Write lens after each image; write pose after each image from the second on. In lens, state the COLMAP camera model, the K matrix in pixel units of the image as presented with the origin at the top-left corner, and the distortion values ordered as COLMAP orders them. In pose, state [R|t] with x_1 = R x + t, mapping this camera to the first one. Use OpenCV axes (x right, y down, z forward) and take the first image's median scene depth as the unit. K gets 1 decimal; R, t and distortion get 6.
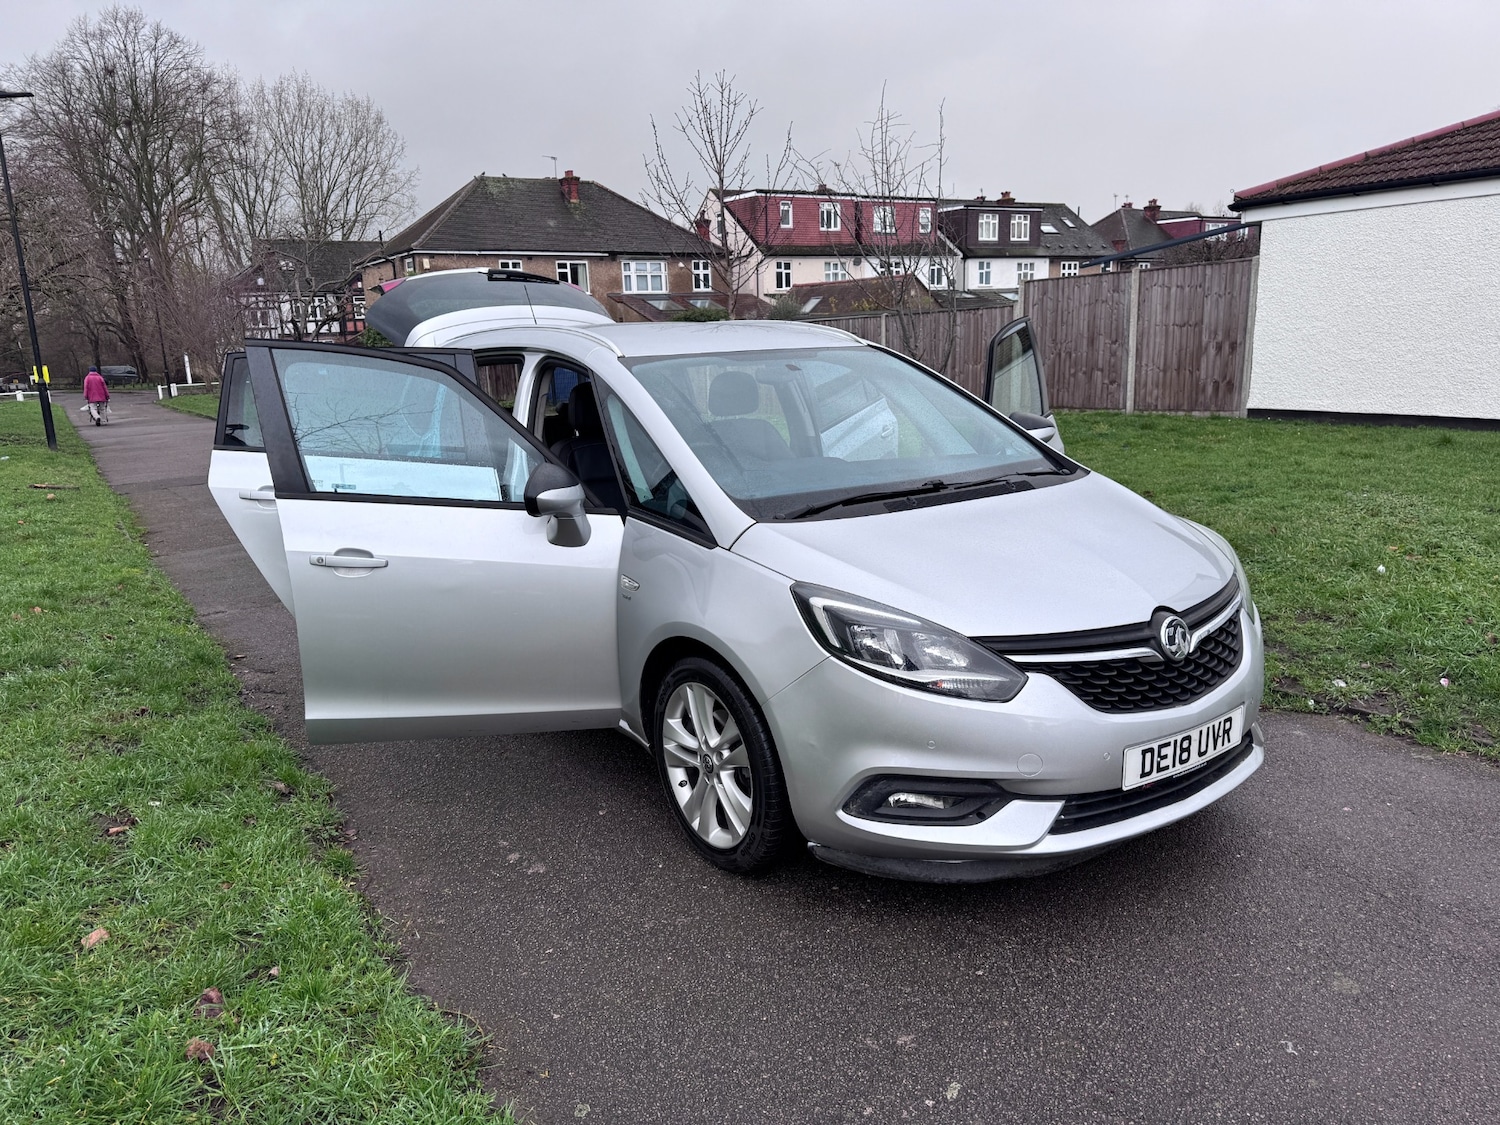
lens RADIAL K [[1079.2, 0, 744.2], [0, 1079.2, 576.3], [0, 0, 1]] dist [0.038110, -0.036943]
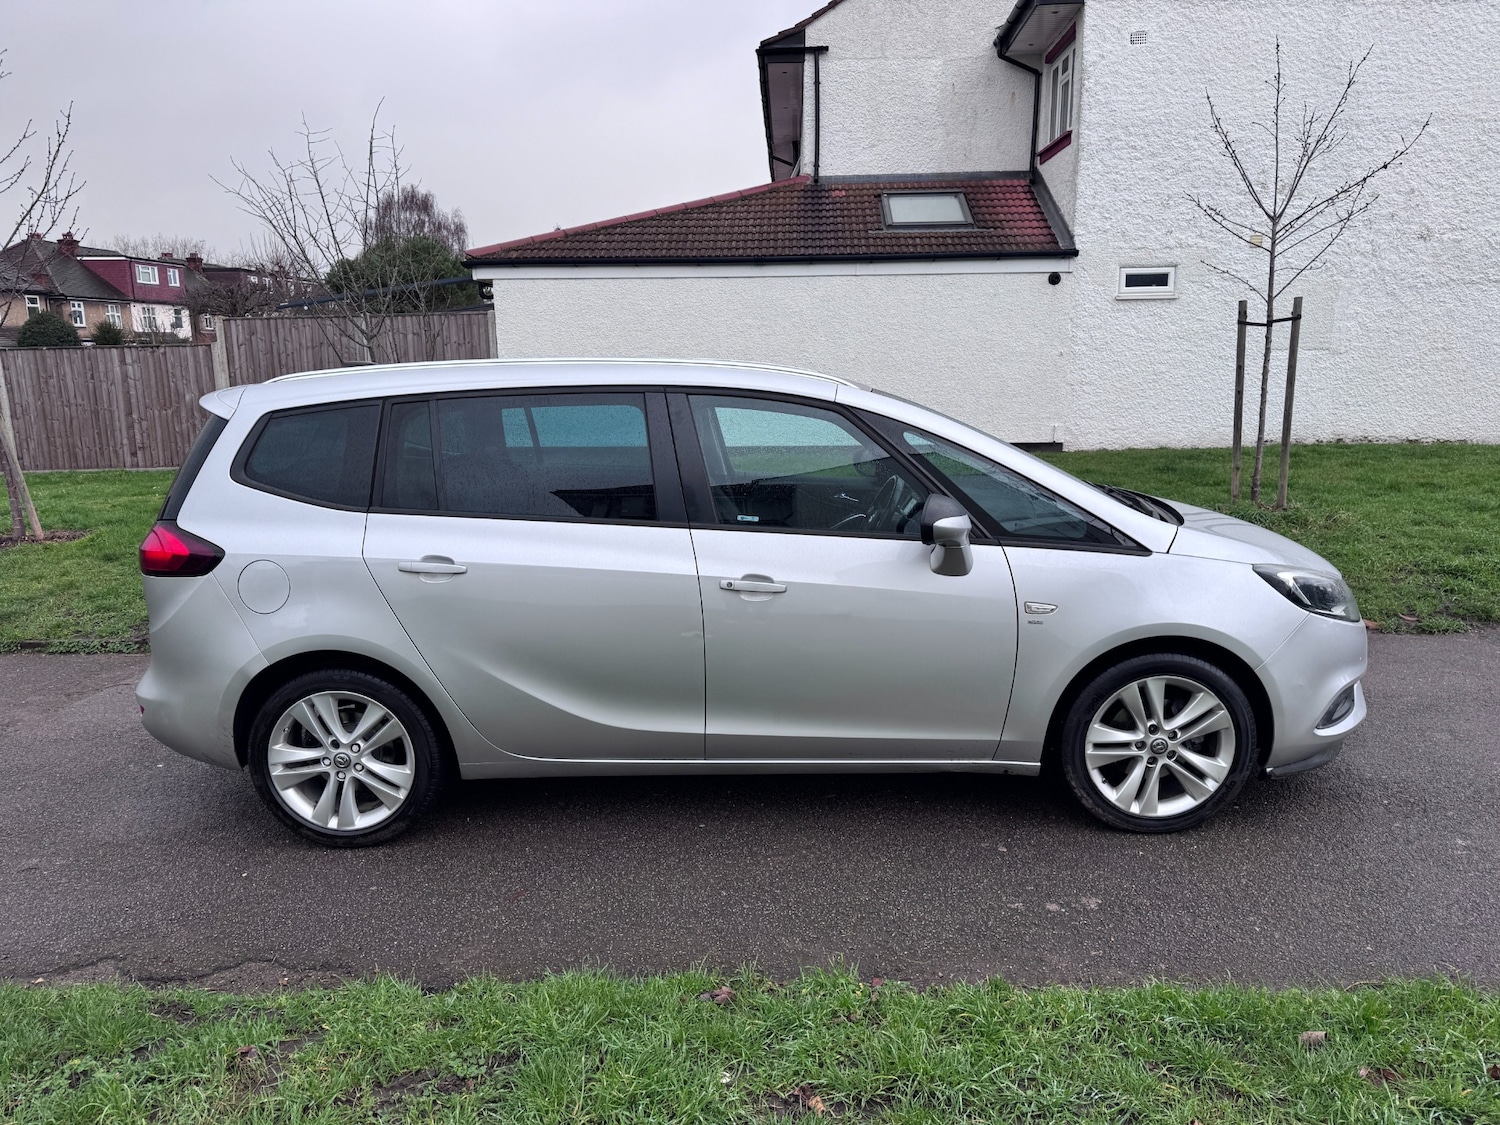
lens RADIAL K [[1079.2, 0, 746.5], [0, 1079.2, 569.2], [0, 0, 1]] dist [0.038110, -0.036943]
pose [[0.573999, -0.130548, 0.808383, -0.663992], [0.169576, 0.984760, 0.038622, -0.070617], [-0.801105, 0.114913, 0.587389, 0.367261]]
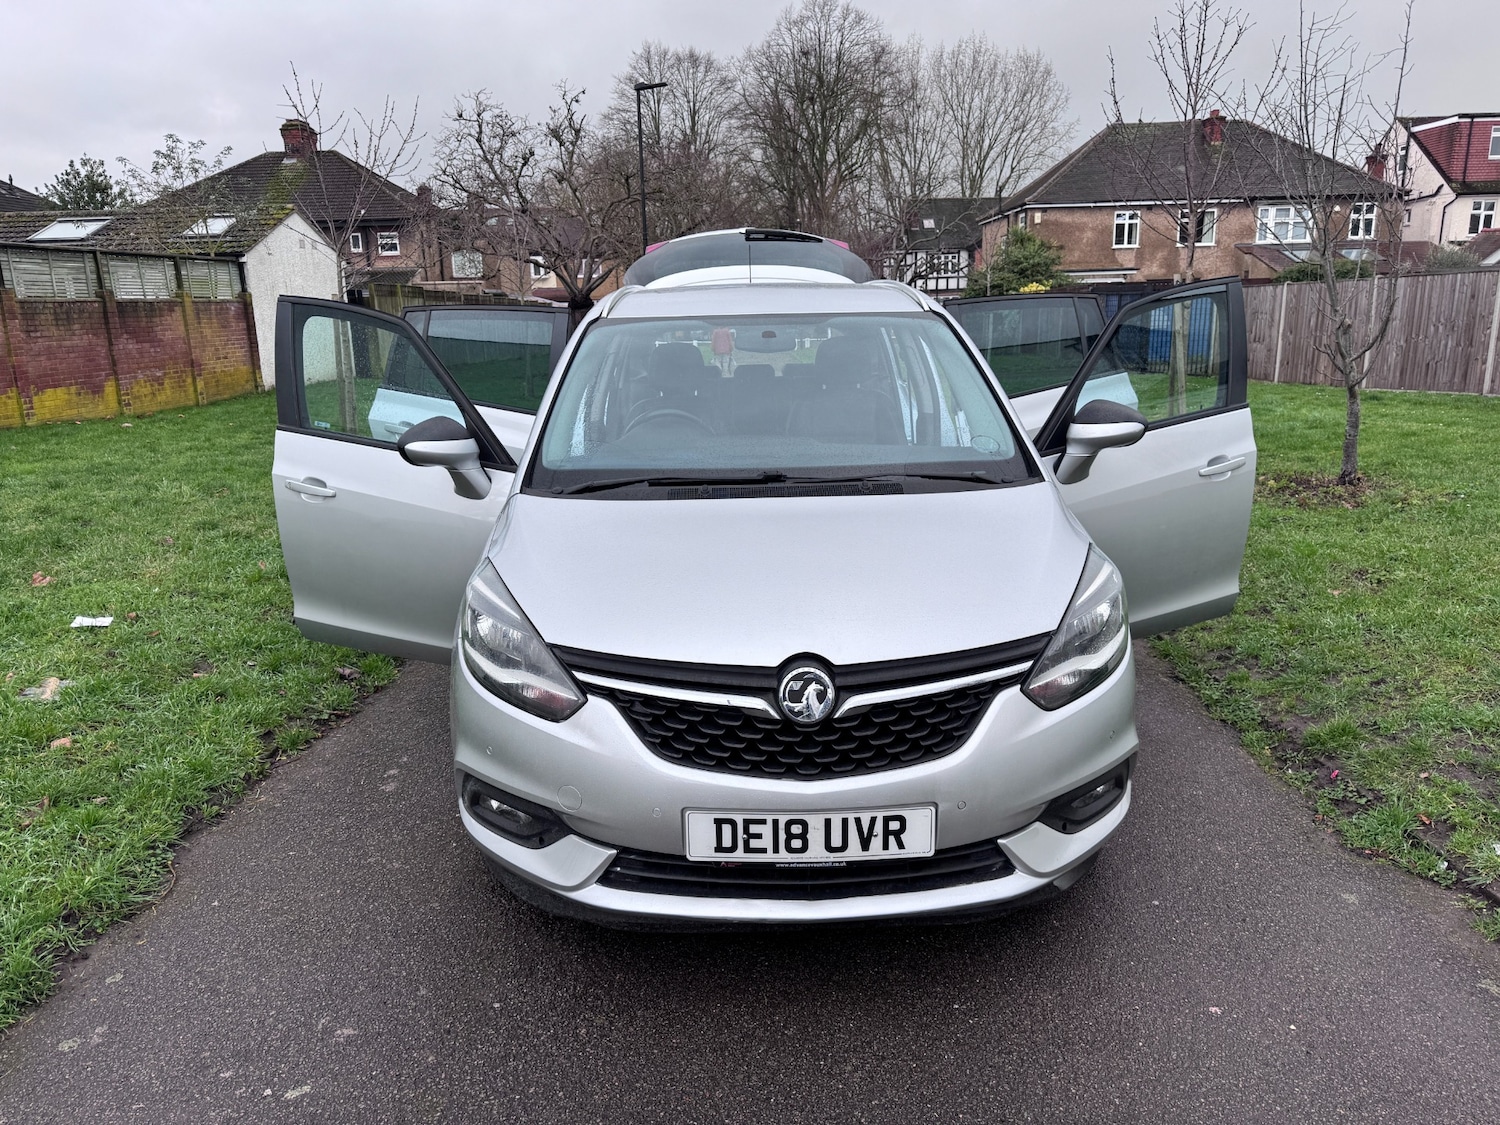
lens RADIAL K [[1079.2, 0, 738.6], [0, 1079.2, 567.8], [0, 0, 1]] dist [0.038110, -0.036943]
pose [[0.831033, 0.148303, -0.536088, 0.377912], [-0.131126, 0.988871, 0.070292, -0.041307], [0.540546, 0.011880, 0.841230, 0.154316]]
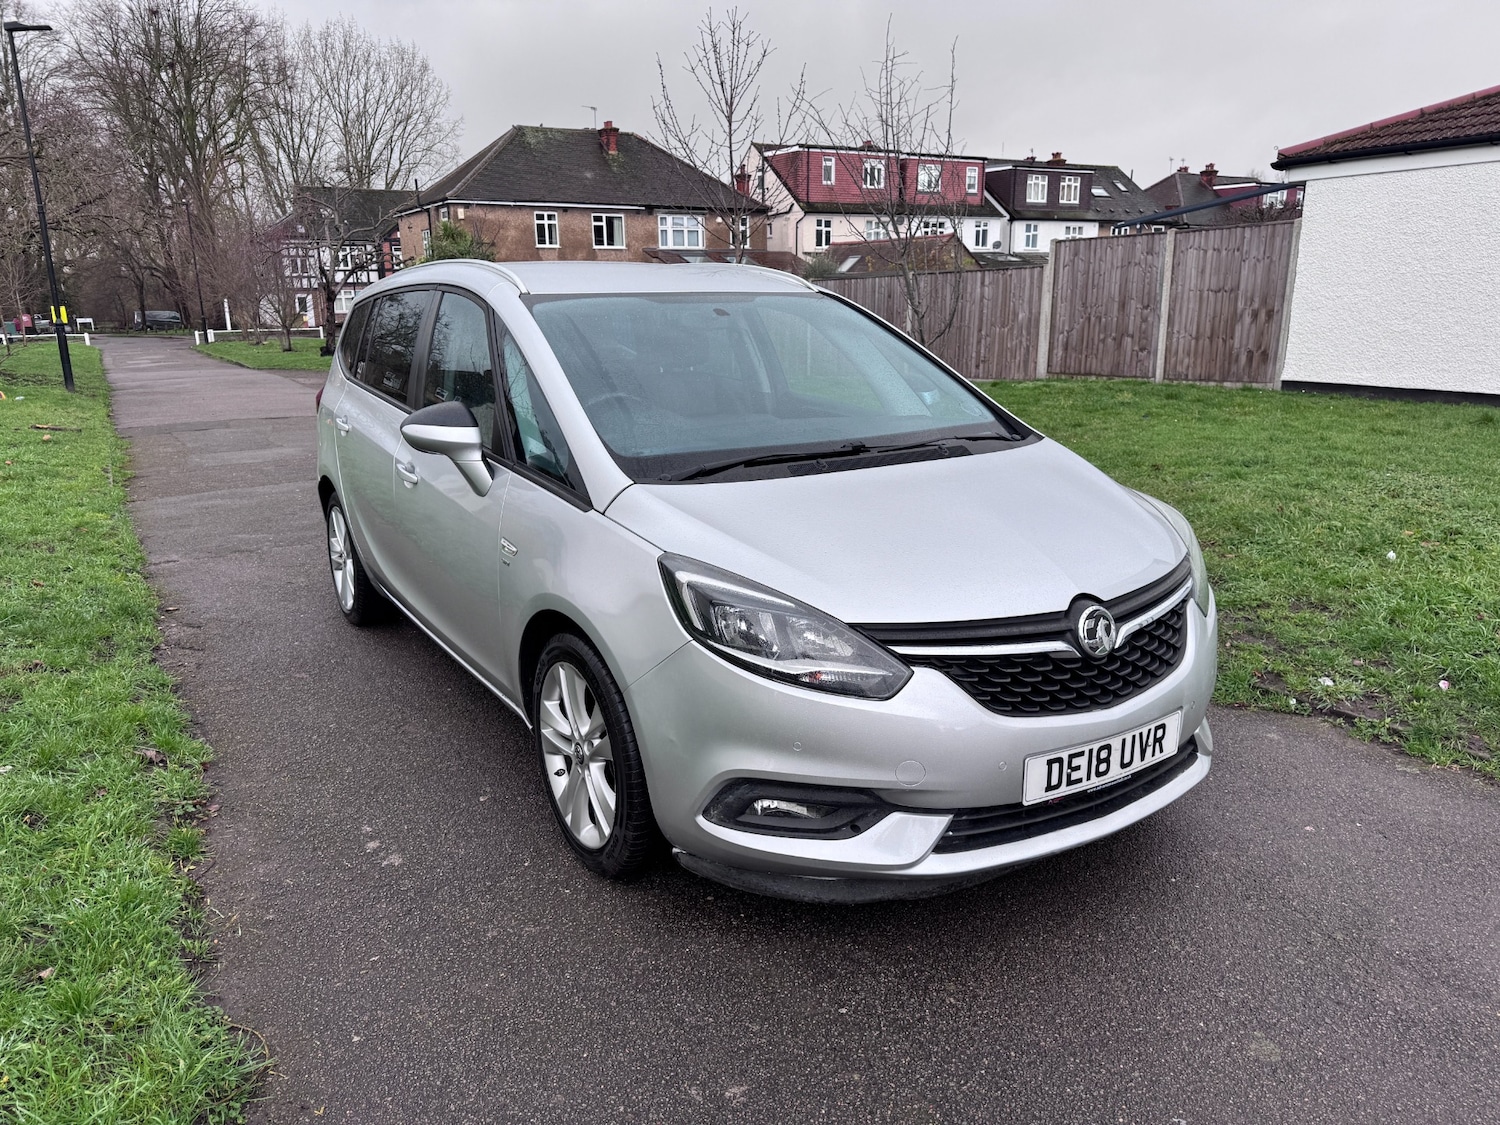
lens RADIAL K [[1079.2, 0, 747.8], [0, 1079.2, 572.4], [0, 0, 1]] dist [0.038110, -0.036943]
pose [[0.998944, 0.032410, -0.032552, 0.072698], [-0.031390, 0.999015, 0.031362, -0.003960], [0.033537, -0.030307, 0.998978, 0.066329]]
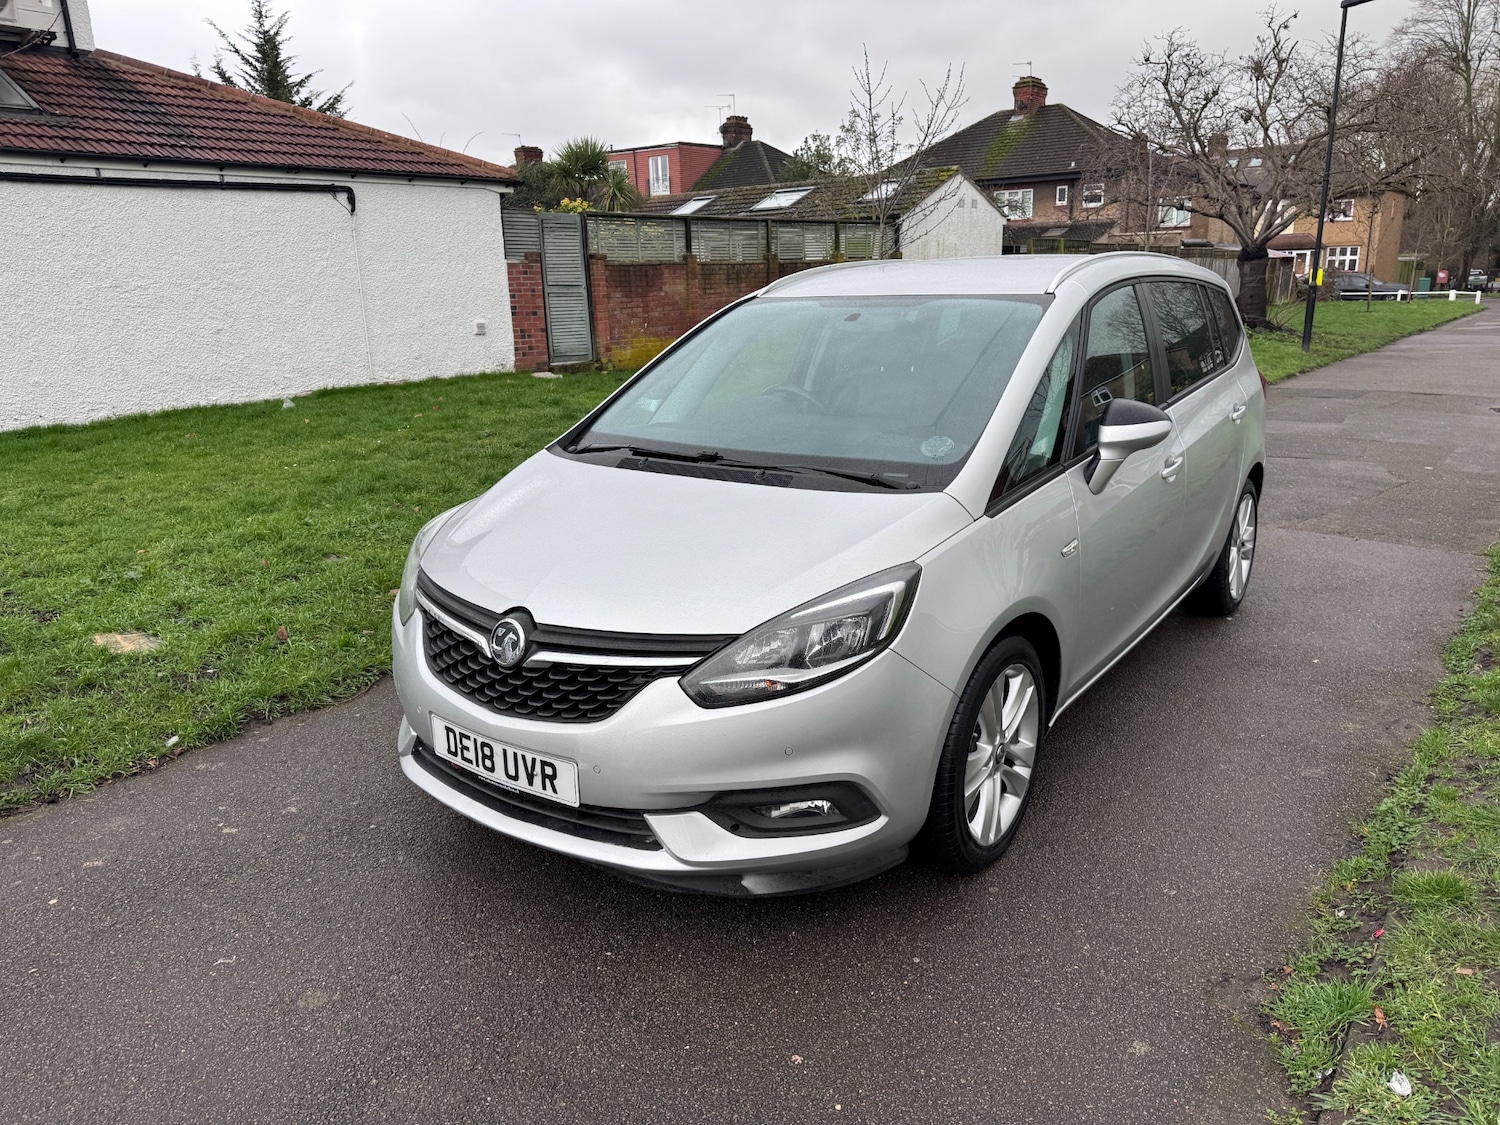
lens RADIAL K [[1079.2, 0, 743.7], [0, 1079.2, 572.7], [0, 0, 1]] dist [0.038110, -0.036943]
pose [[0.326921, 0.278328, -0.903137, 0.631591], [-0.197054, 0.954719, 0.222894, -0.120622], [0.924279, 0.105098, 0.366964, 0.417619]]
